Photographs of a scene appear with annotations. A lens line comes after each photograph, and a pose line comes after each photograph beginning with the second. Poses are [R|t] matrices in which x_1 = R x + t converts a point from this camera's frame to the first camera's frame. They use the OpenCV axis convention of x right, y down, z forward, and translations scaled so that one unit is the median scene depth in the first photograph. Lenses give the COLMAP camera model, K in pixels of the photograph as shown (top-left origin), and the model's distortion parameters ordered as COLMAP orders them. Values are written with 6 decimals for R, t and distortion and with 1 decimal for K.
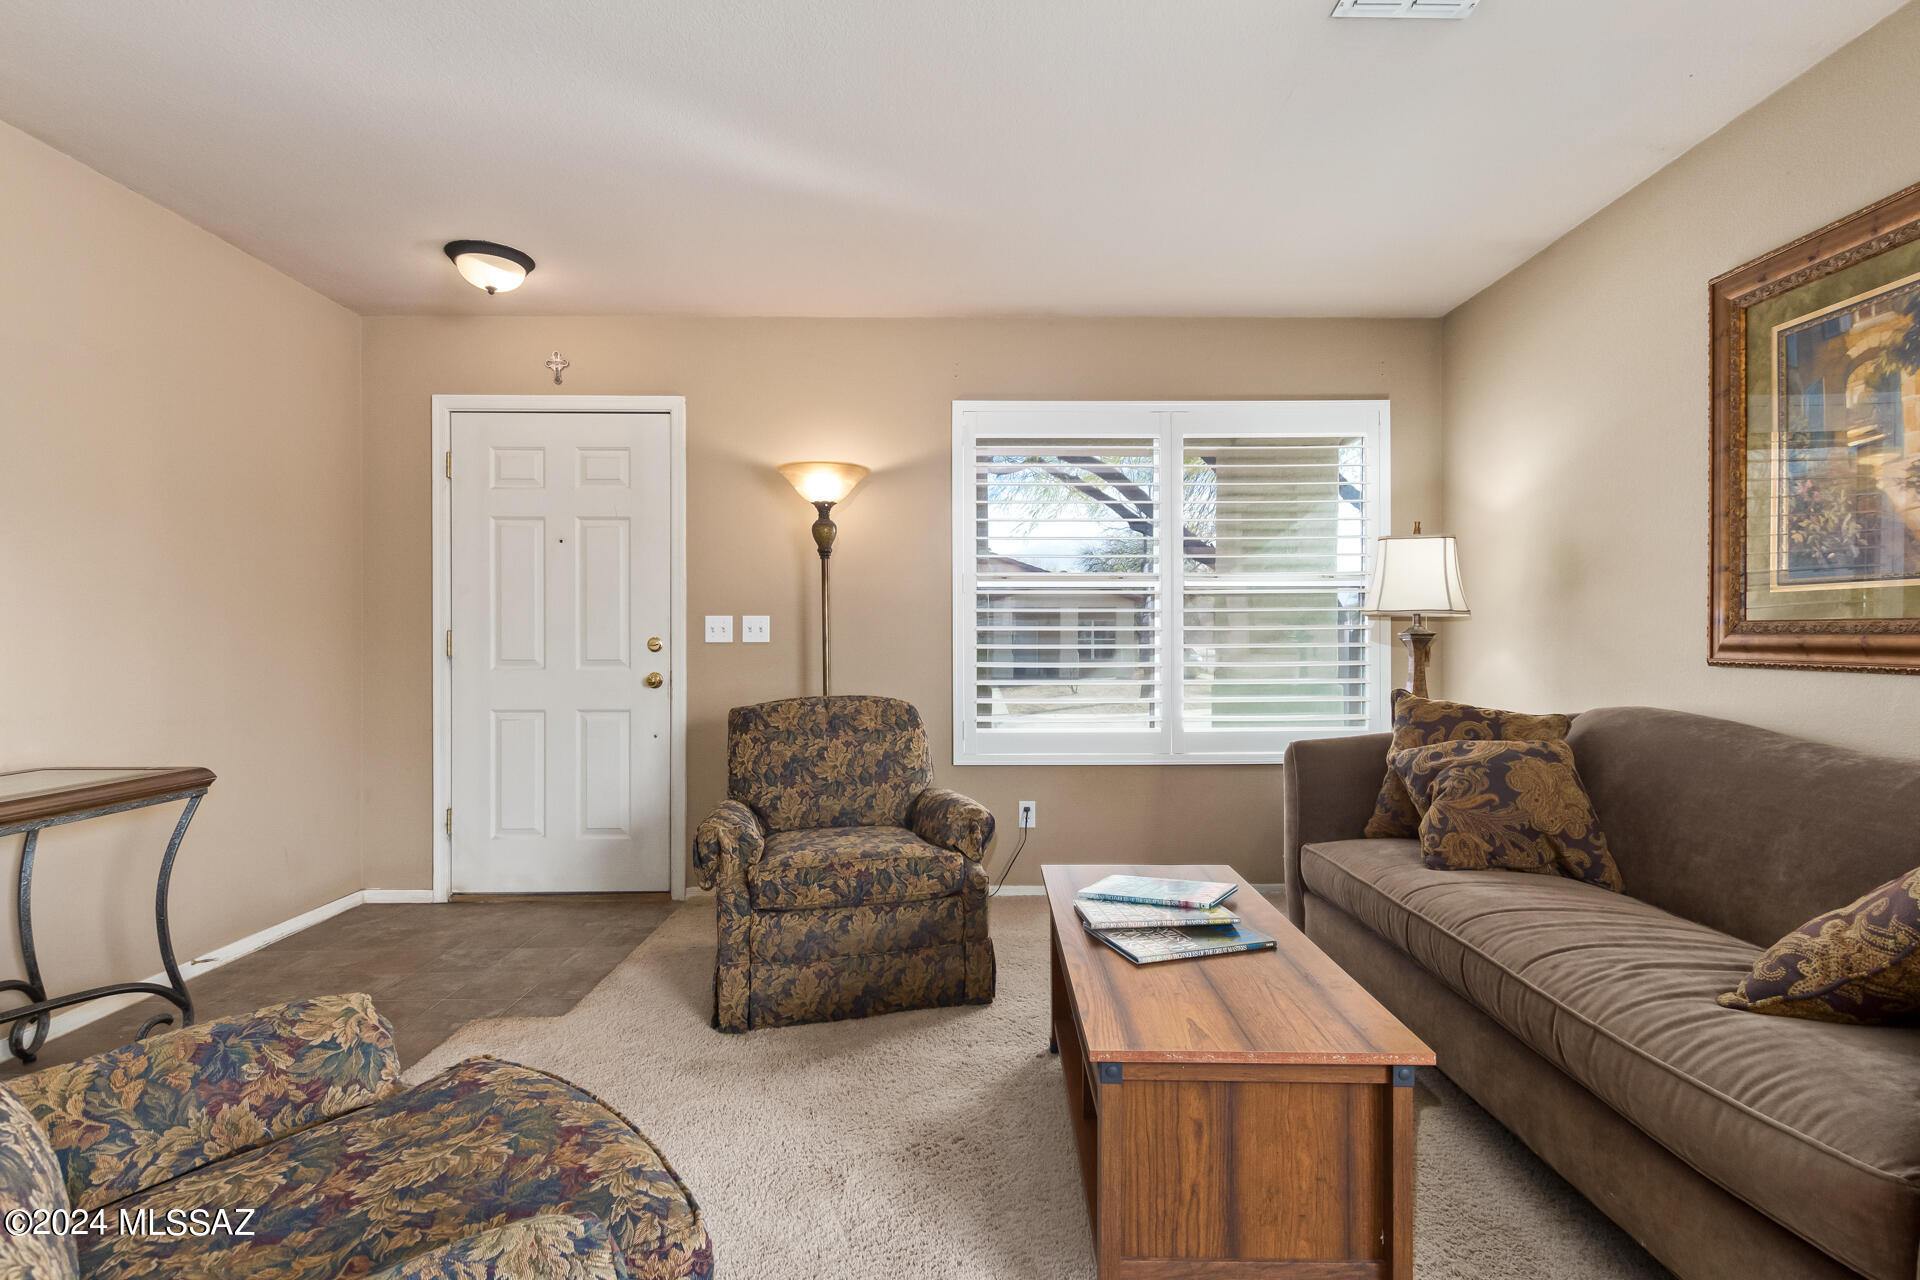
lens RADIAL K [[911.1, 0, 955.2], [0, 911.1, 643.5], [0, 0, 1]] dist [0.008465, -0.005733]
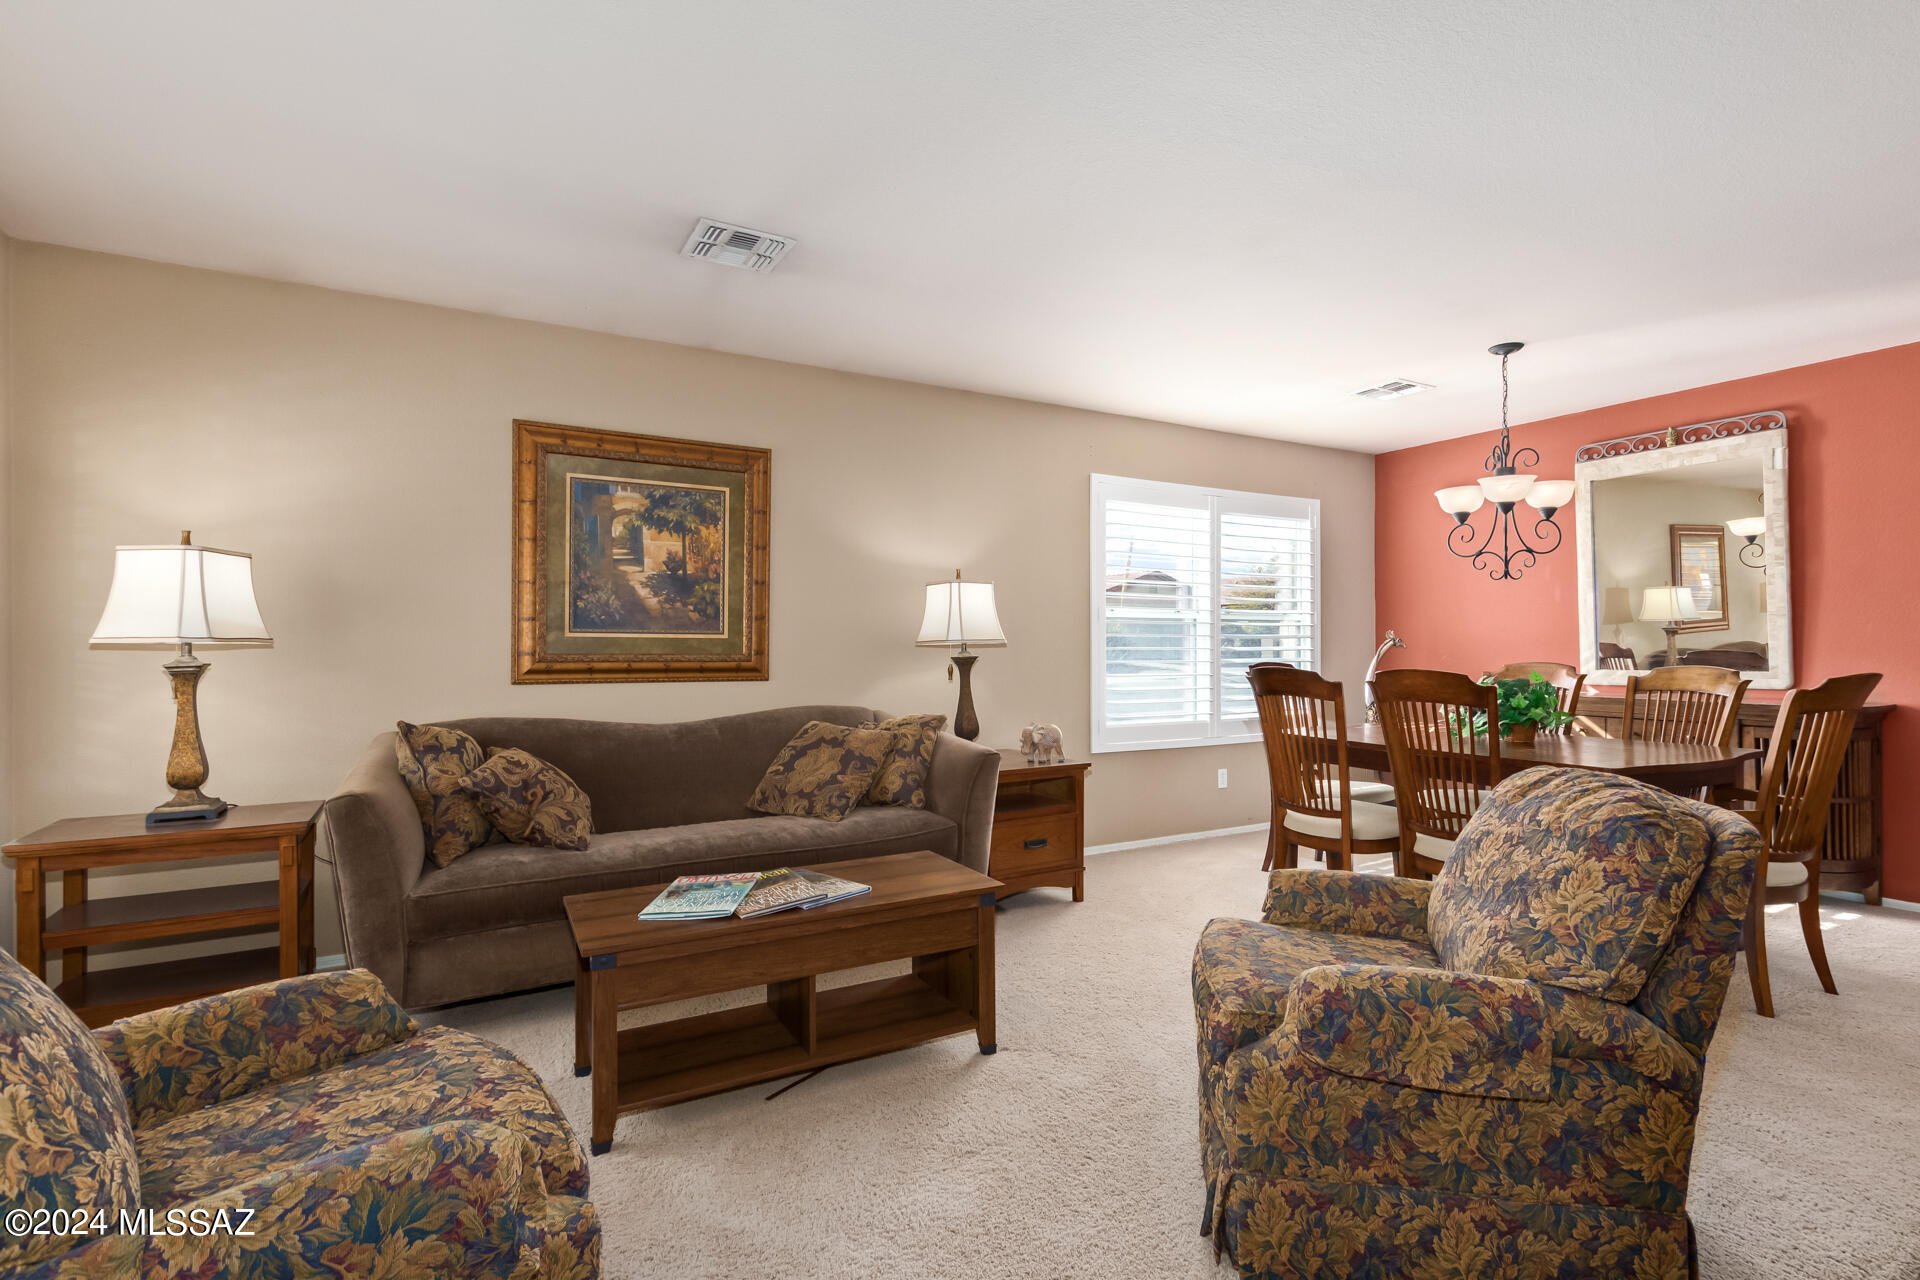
lens RADIAL K [[911.1, 0, 963.4], [0, 911.1, 636.1], [0, 0, 1]] dist [0.008465, -0.005733]
pose [[-0.487493, 0.011445, 0.873052, -0.624826], [0.003918, 0.999933, -0.010920, -0.026396], [-0.873118, -0.001903, -0.487505, 0.856119]]
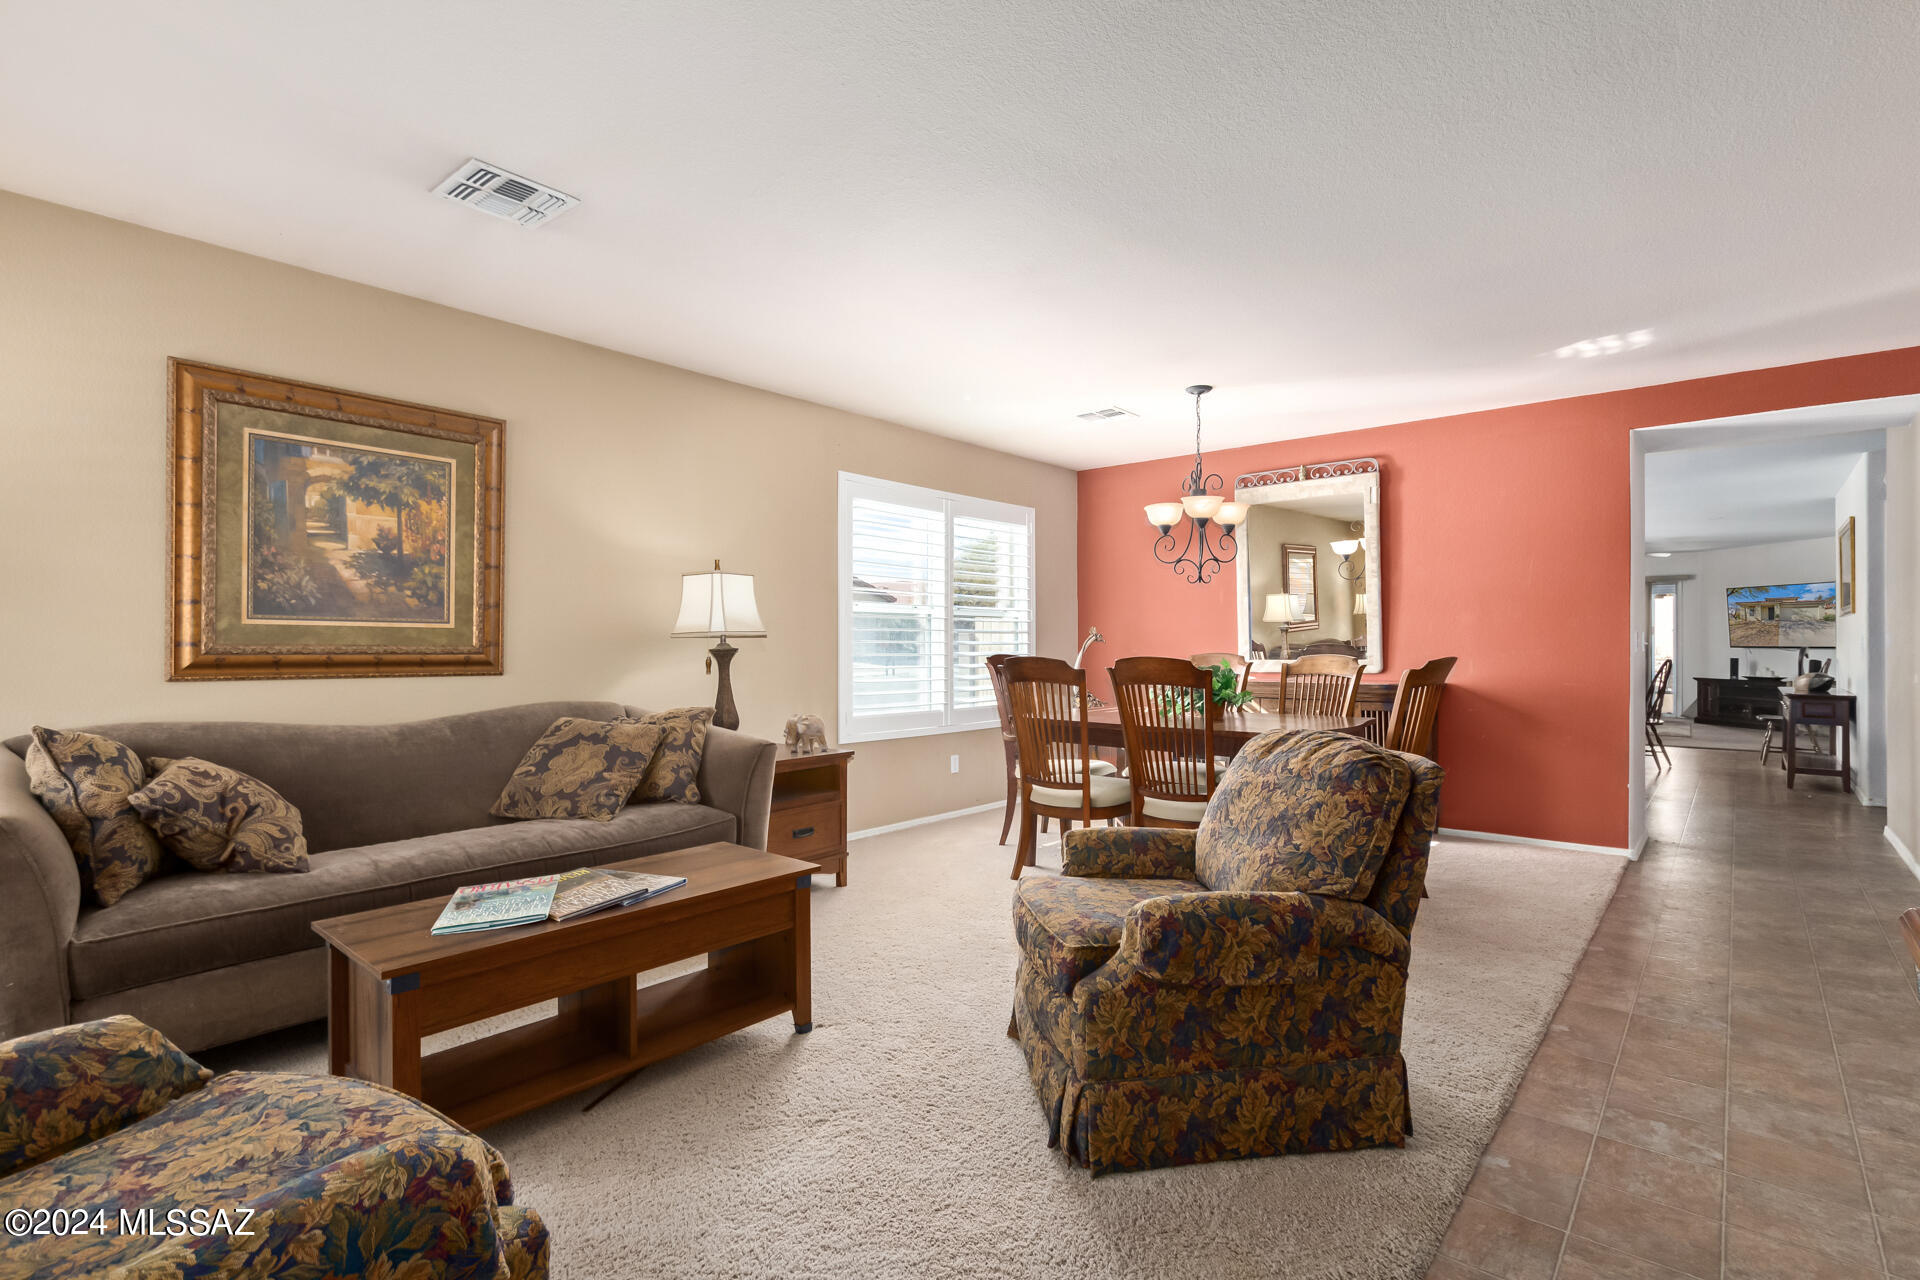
lens RADIAL K [[911.1, 0, 970.8], [0, 911.1, 634.6], [0, 0, 1]] dist [0.008465, -0.005733]
pose [[-0.760124, 0.008970, 0.649716, -0.581063], [0.002724, 0.999940, -0.010619, -0.016287], [-0.649772, -0.006302, -0.760103, 0.968085]]
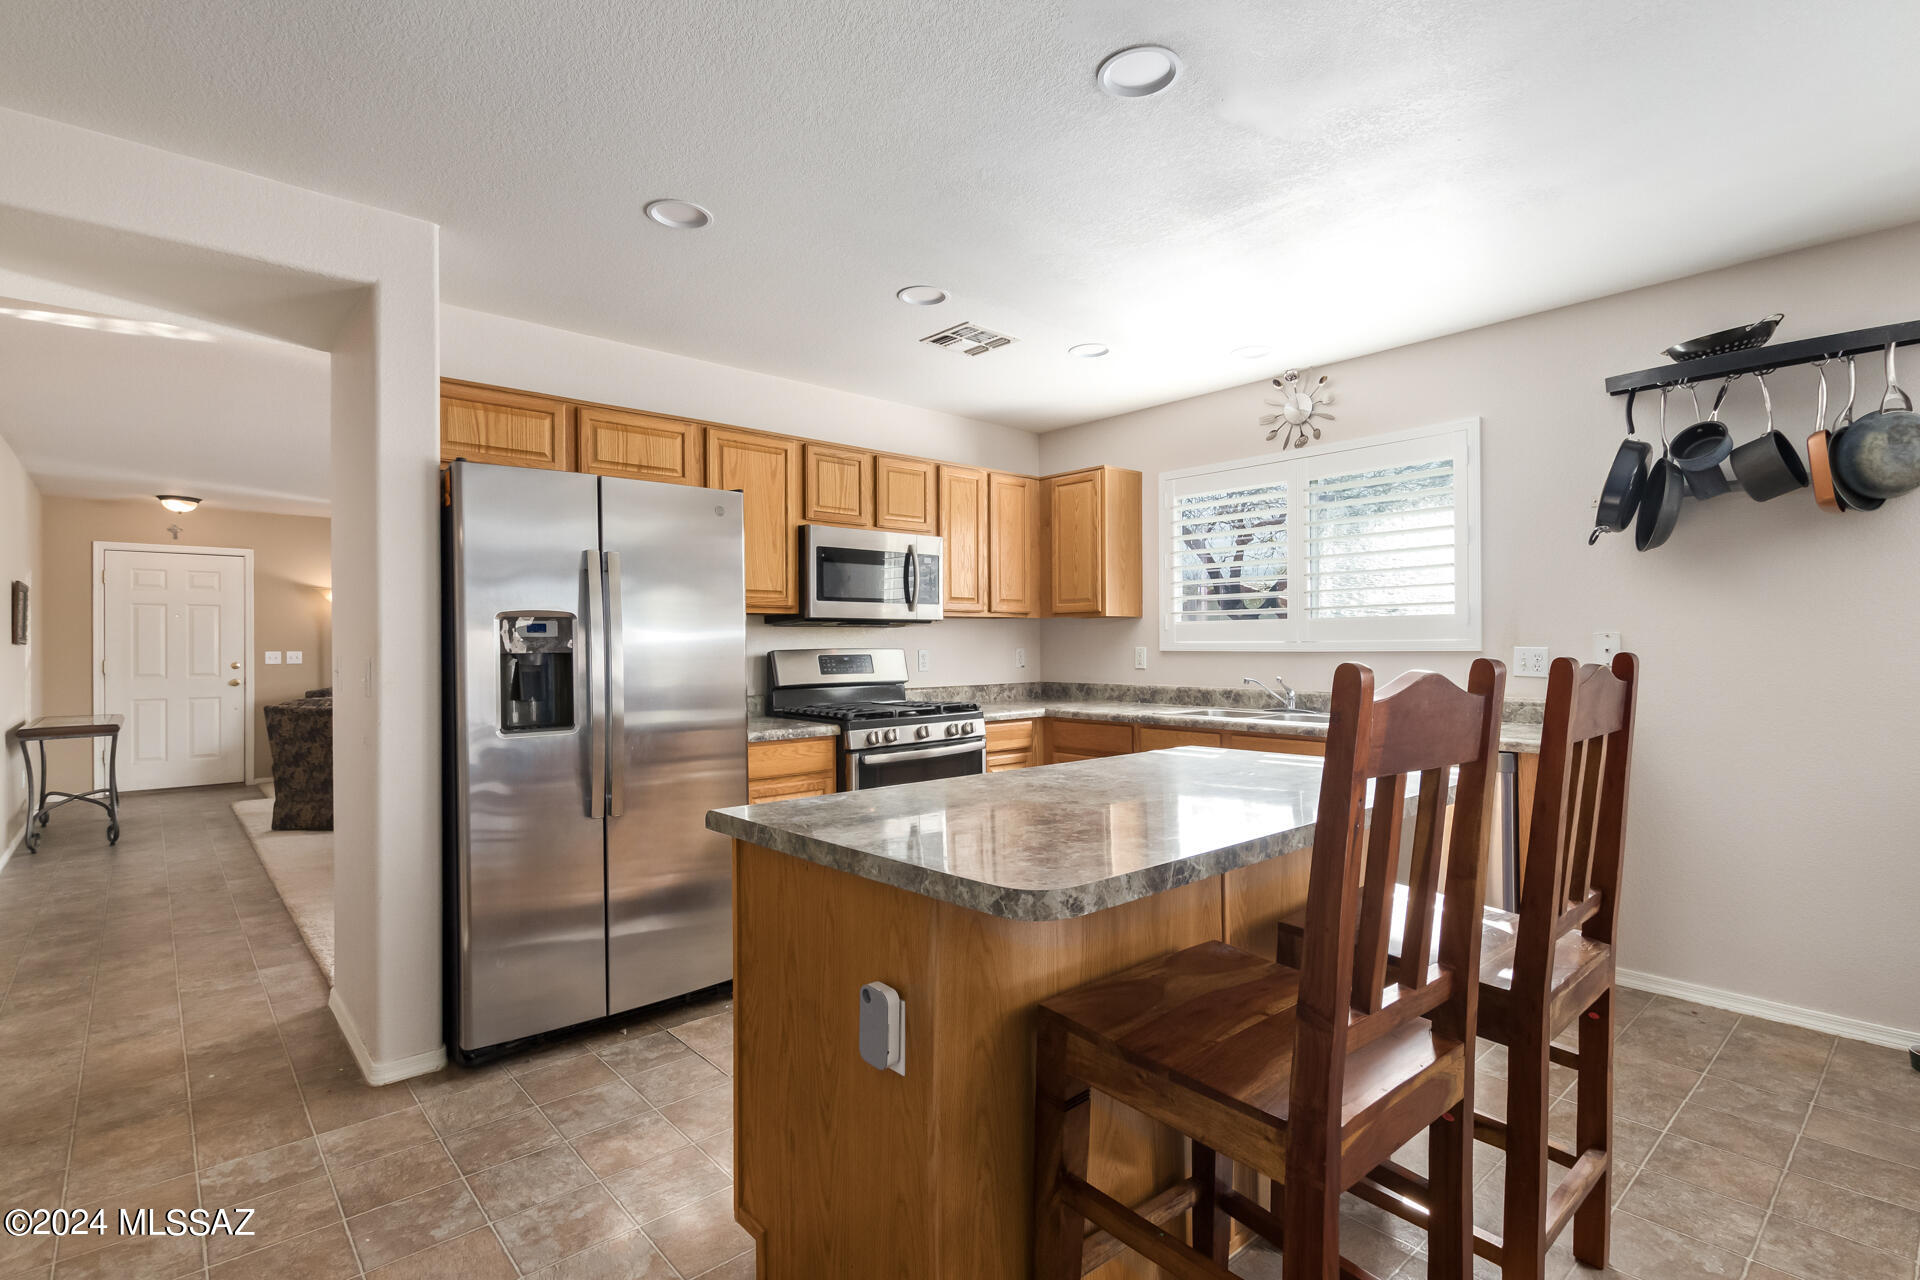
lens RADIAL K [[911.1, 0, 952.7], [0, 911.1, 642.2], [0, 0, 1]] dist [0.008465, -0.005733]
pose [[0.754234, -0.001585, 0.656604, -0.573999], [0.005761, 0.999975, -0.004203, -0.042729], [-0.656581, 0.006953, 0.754224, -2.081306]]
